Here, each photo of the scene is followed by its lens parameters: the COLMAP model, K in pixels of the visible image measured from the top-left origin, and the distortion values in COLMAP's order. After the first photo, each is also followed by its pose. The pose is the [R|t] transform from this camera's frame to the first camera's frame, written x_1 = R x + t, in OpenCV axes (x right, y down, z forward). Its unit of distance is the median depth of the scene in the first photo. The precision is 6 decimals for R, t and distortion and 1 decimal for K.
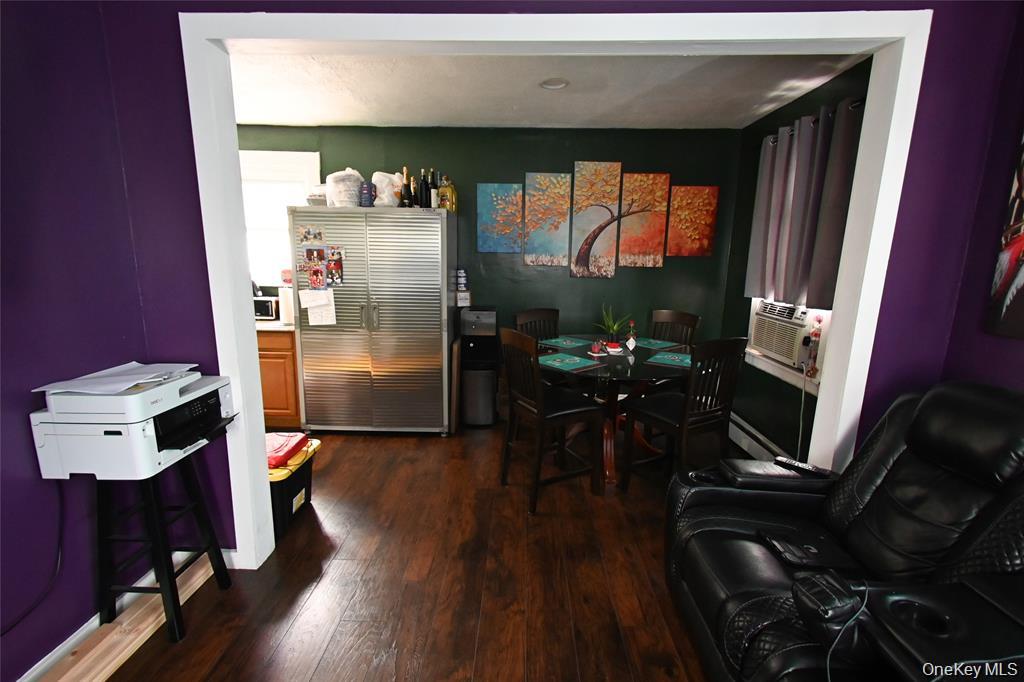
lens RADIAL K [[446.9, 0, 510.4], [0, 446.9, 341.4], [0, 0, 1]] dist [-0.004410, -0.002533]
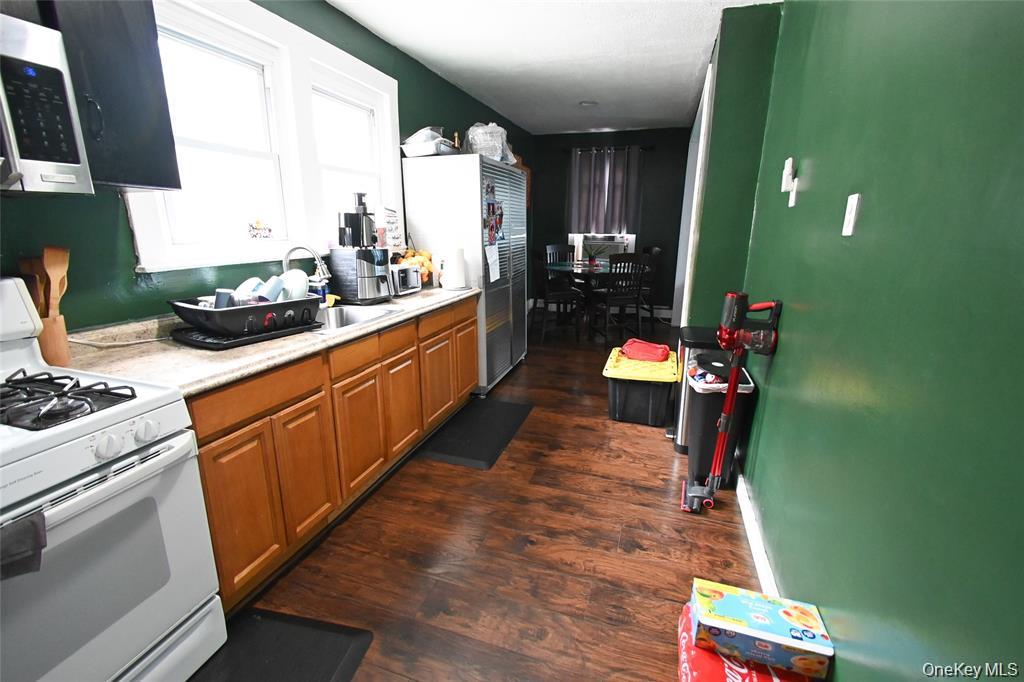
lens RADIAL K [[446.9, 0, 510.2], [0, 446.9, 338.0], [0, 0, 1]] dist [-0.004410, -0.002533]
pose [[0.286950, -0.256578, 0.922945, -1.532271], [0.185551, 0.960103, 0.209220, -0.135291], [-0.939804, 0.111218, 0.323110, 0.761686]]
